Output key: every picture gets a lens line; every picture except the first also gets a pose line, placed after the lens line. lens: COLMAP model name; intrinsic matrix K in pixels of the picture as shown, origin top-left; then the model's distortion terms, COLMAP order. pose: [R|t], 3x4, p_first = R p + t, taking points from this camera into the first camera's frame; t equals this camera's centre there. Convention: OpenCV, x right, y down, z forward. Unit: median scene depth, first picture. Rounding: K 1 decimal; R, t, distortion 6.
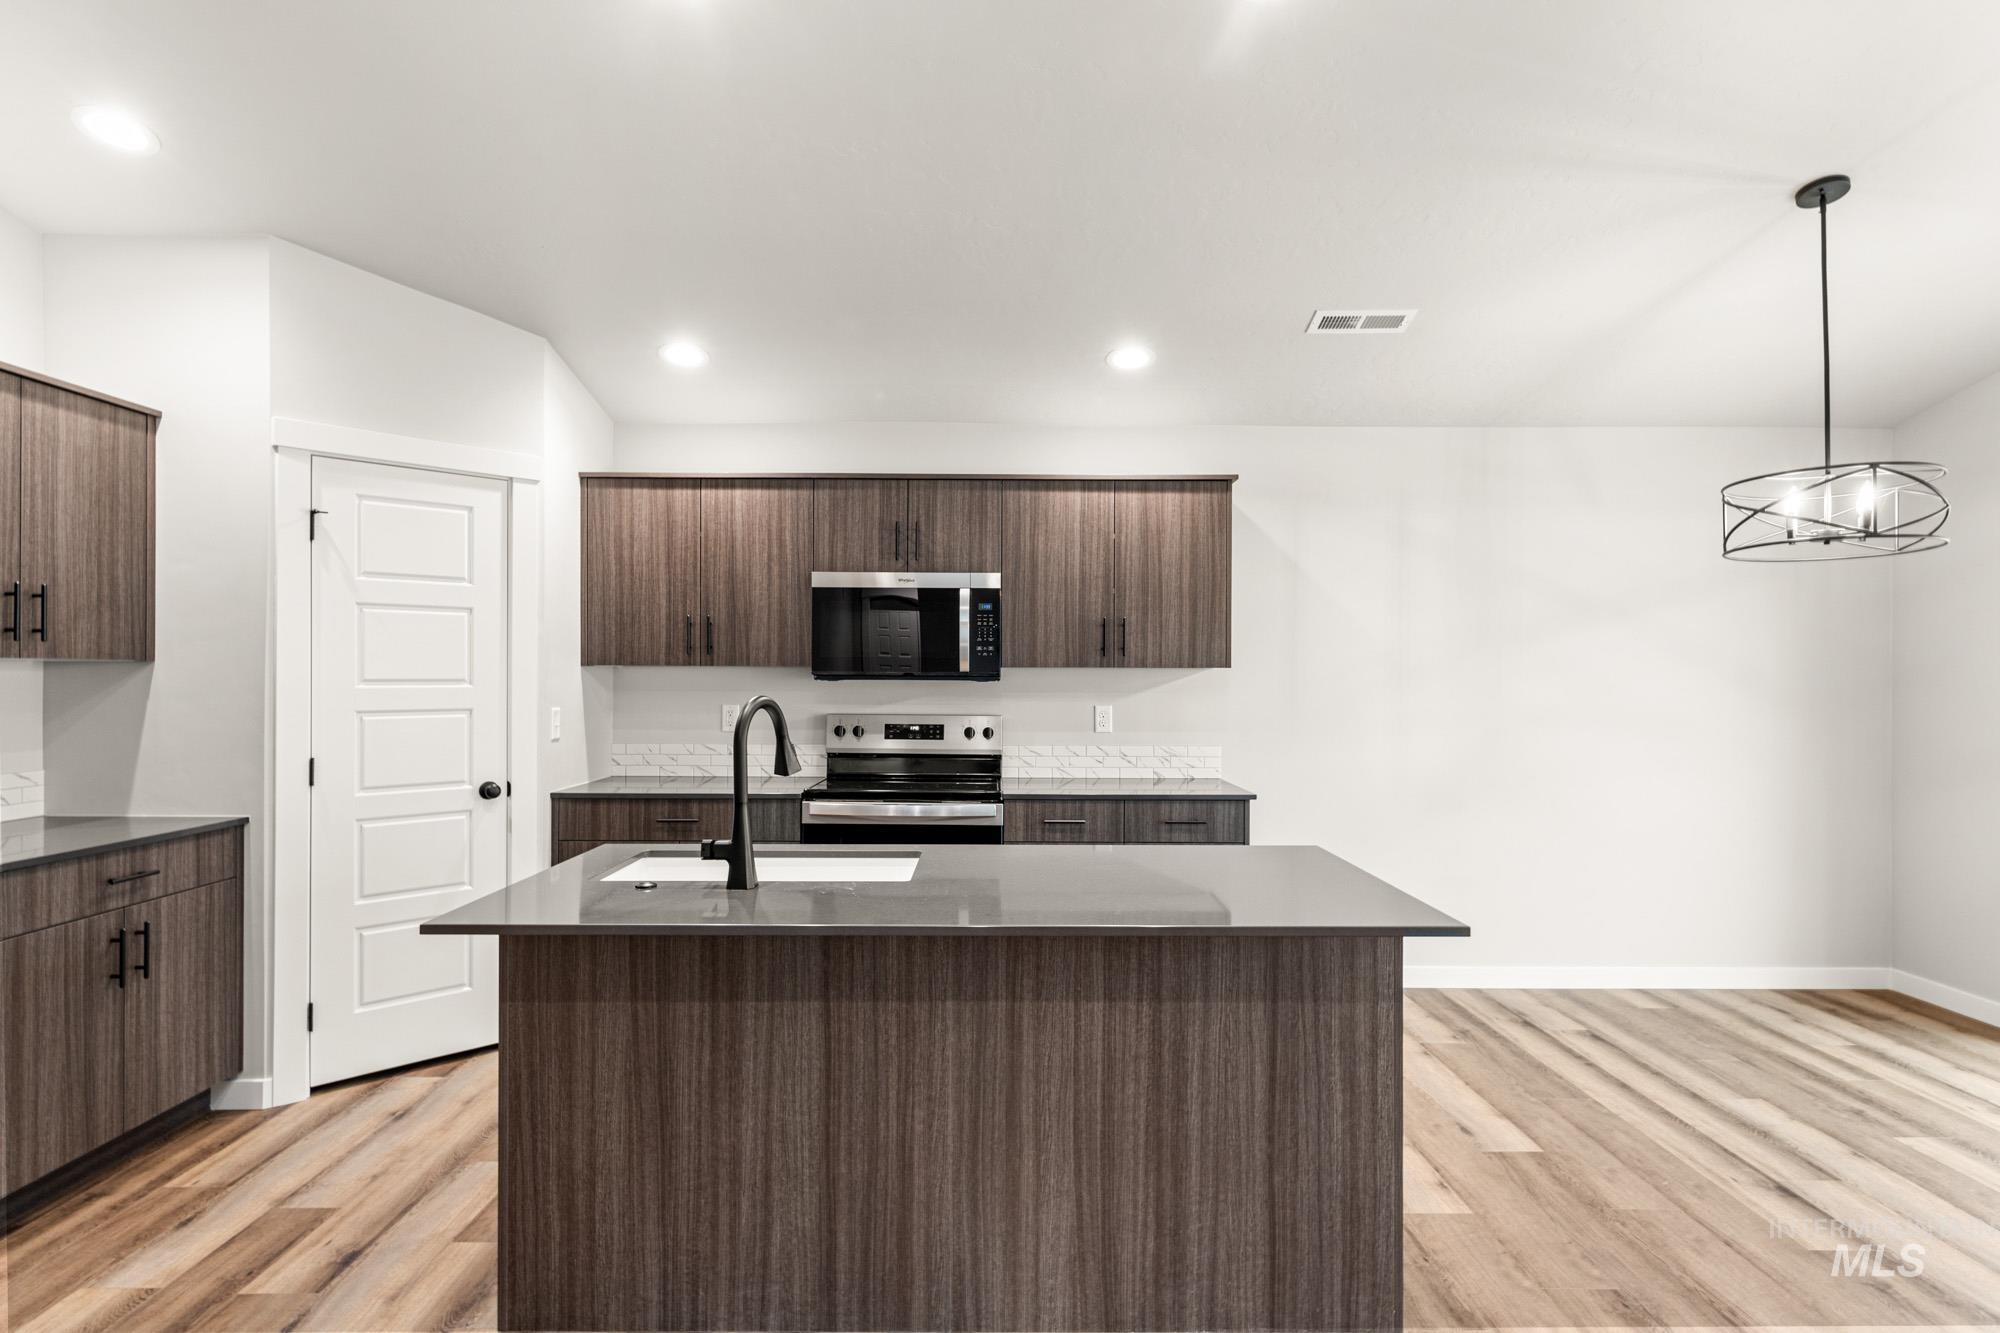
lens RADIAL K [[1055.9, 0, 998.2], [0, 1055.9, 674.8], [0, 0, 1]] dist [0.006923, 0.000448]
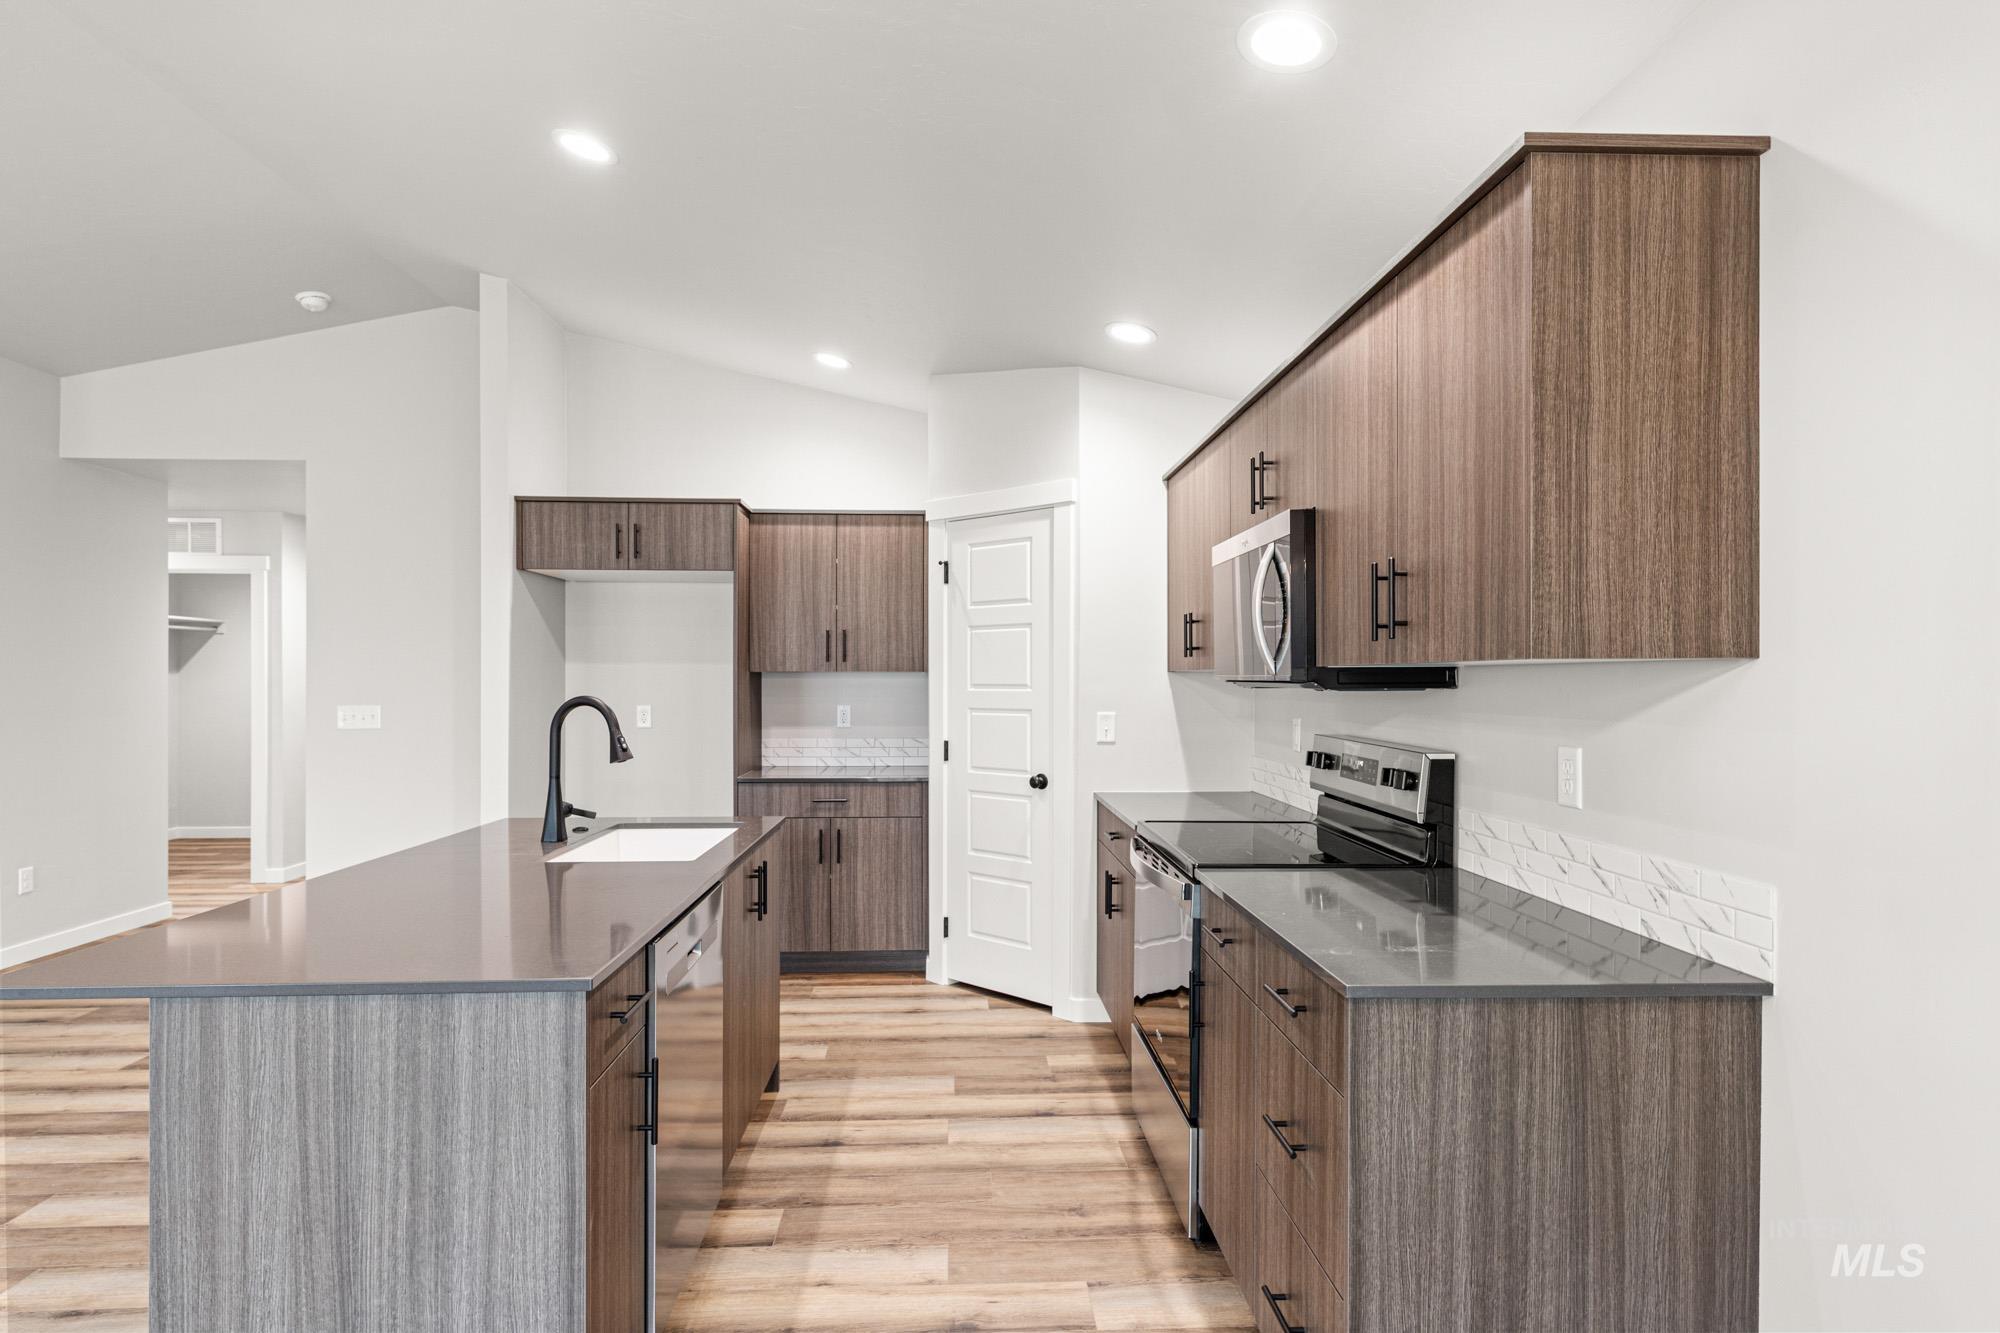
lens RADIAL K [[1062.6, 0, 990.0], [0, 1062.6, 678.7], [0, 0, 1]] dist [0.002148, 0.000352]
pose [[0.039434, -0.003460, -0.999216, 0.591338], [-0.000535, 0.999994, -0.003484, 0.001908], [0.999222, 0.000672, 0.039432, 0.796455]]
